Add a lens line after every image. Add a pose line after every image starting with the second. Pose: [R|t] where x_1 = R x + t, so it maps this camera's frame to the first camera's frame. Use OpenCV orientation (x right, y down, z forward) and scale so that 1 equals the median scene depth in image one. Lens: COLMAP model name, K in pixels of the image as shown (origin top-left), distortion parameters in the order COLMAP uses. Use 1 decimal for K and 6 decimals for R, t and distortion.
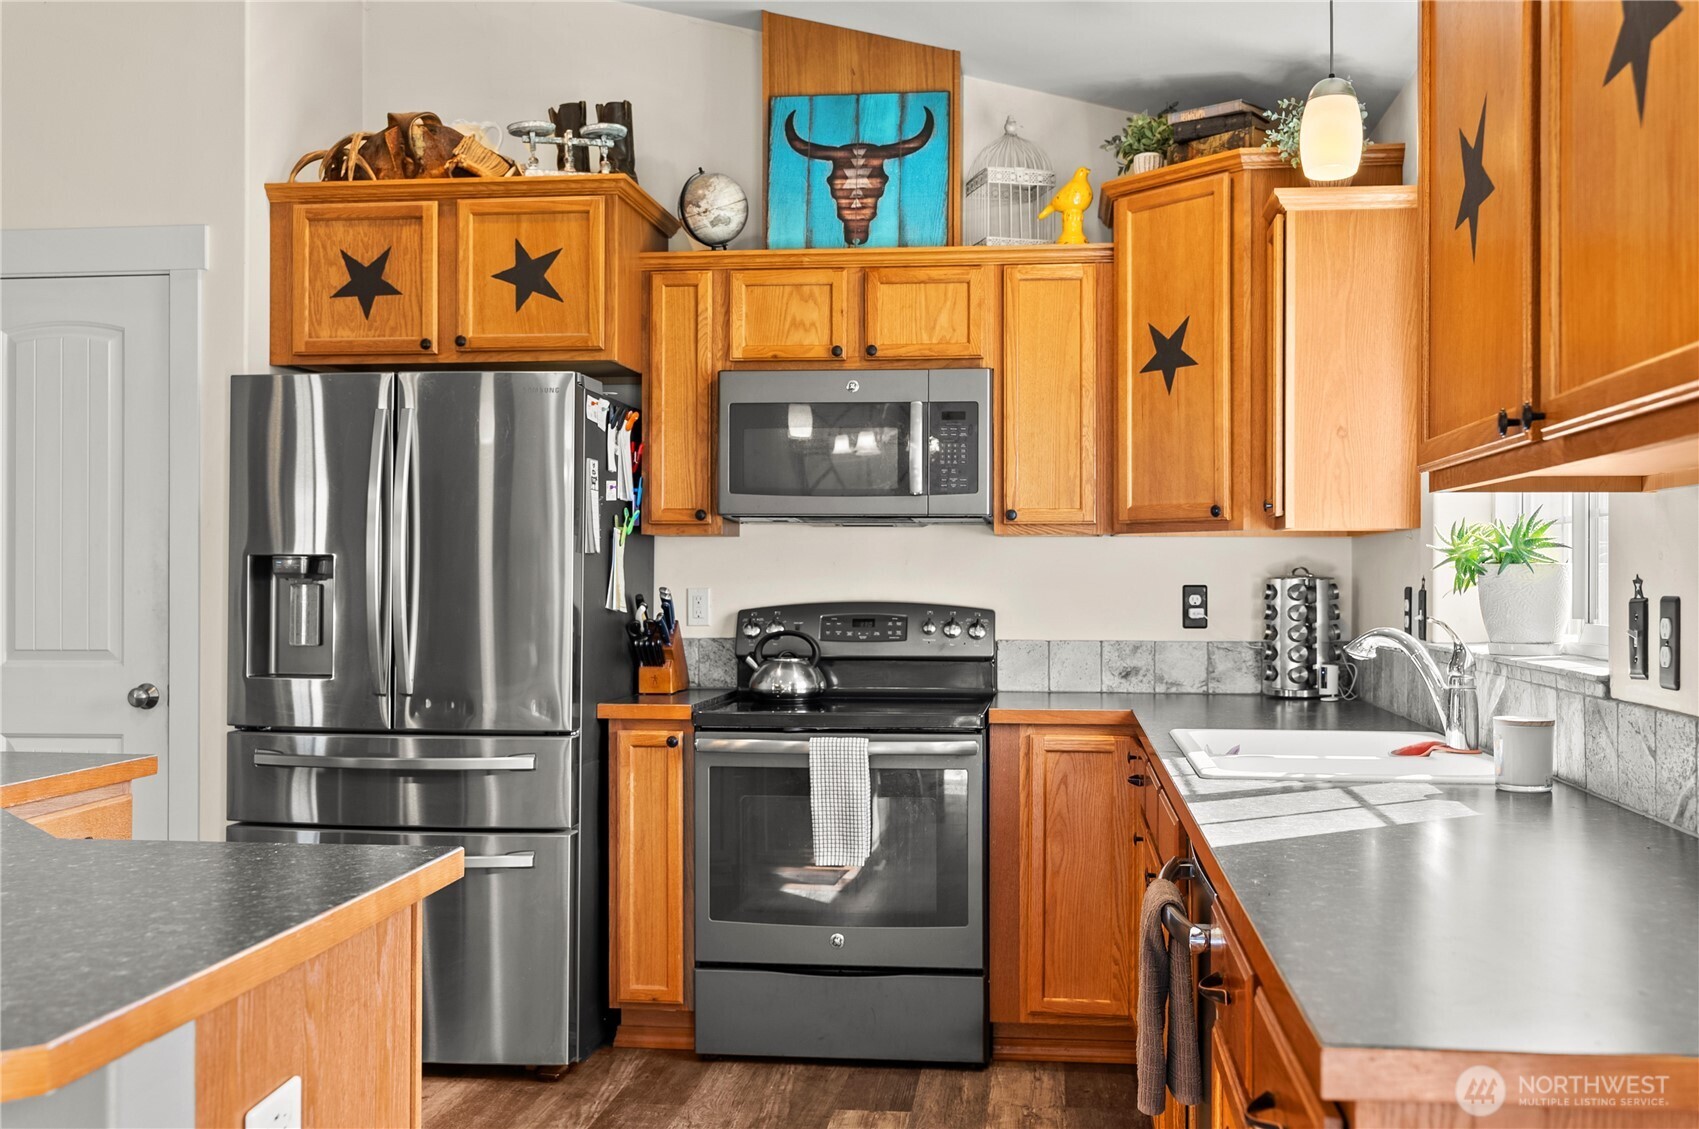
lens RADIAL K [[1664.6, 0, 847.4], [0, 1664.6, 568.3], [0, 0, 1]] dist [0.007955, 0.000000]
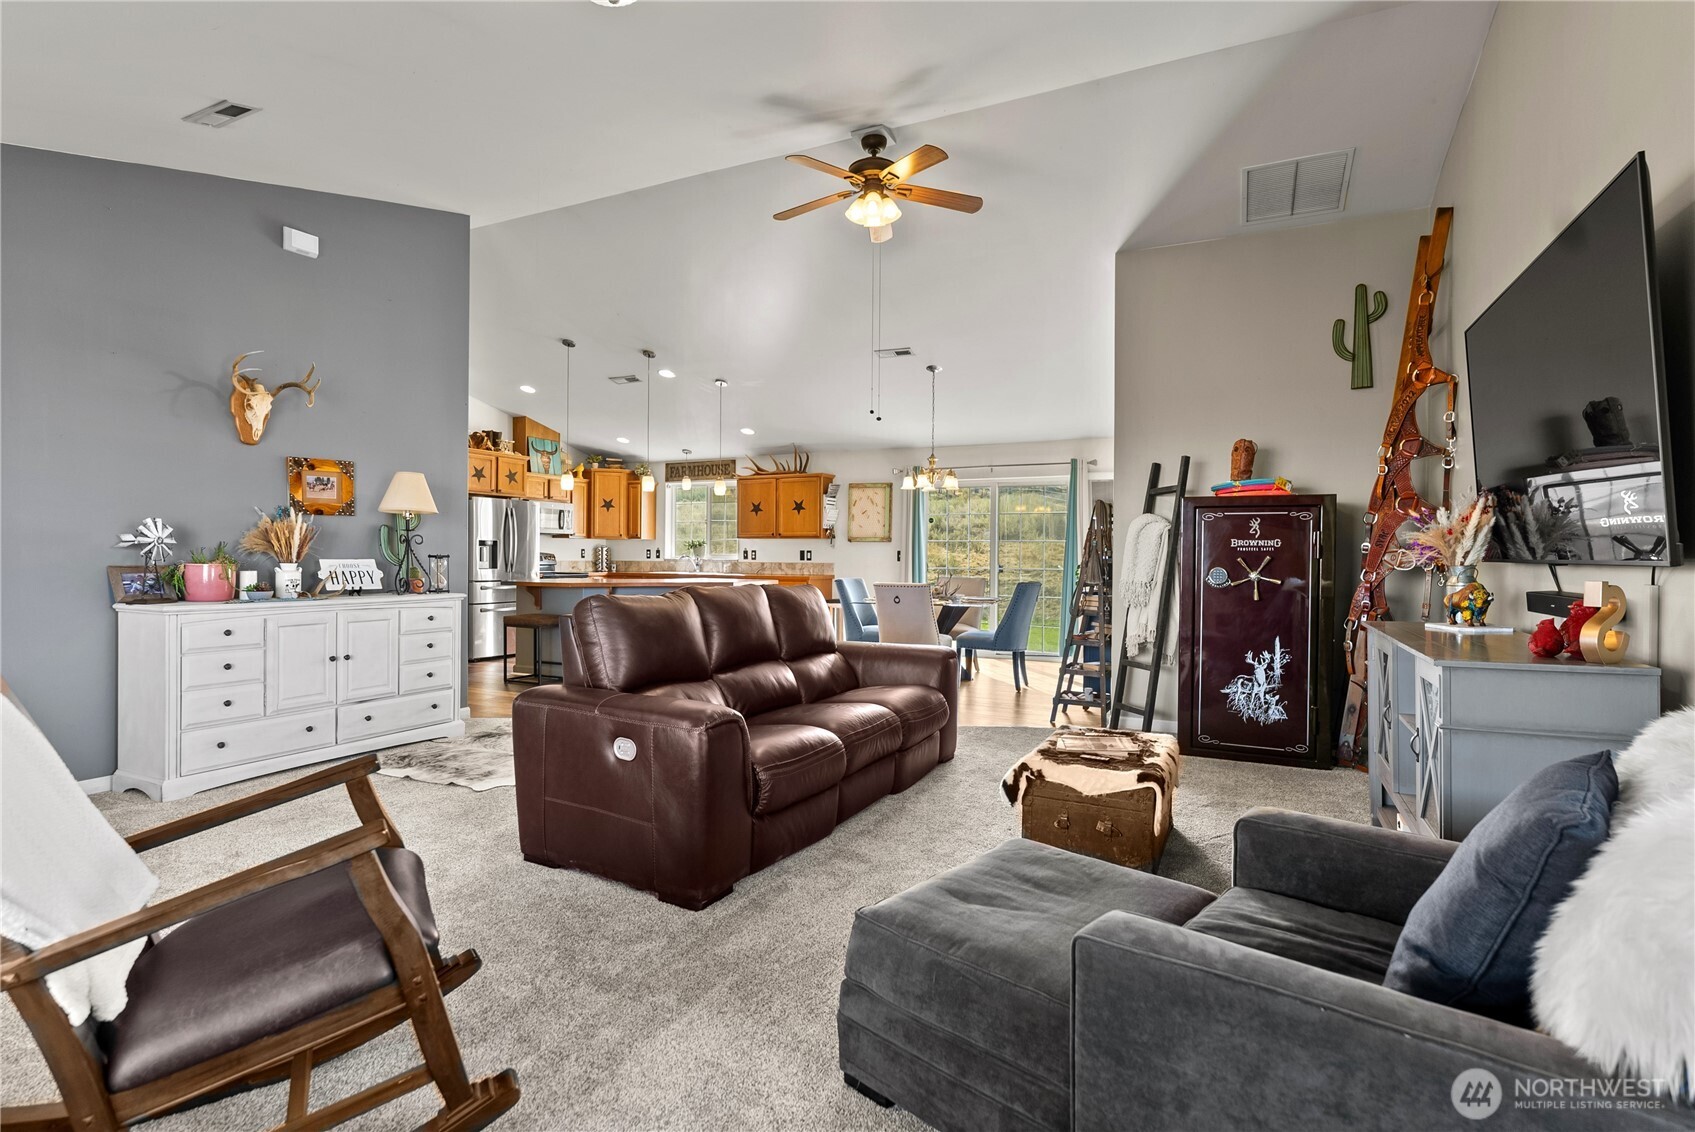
lens RADIAL K [[815.9, 0, 857.6], [0, 815.9, 551.5], [0, 0, 1]] dist [-0.005614, -0.000027]
pose [[0.303484, 0.003212, 0.952831, -1.843945], [-0.011417, 0.999935, 0.000265, 0.007385], [-0.952768, -0.010959, 0.303501, -0.479776]]
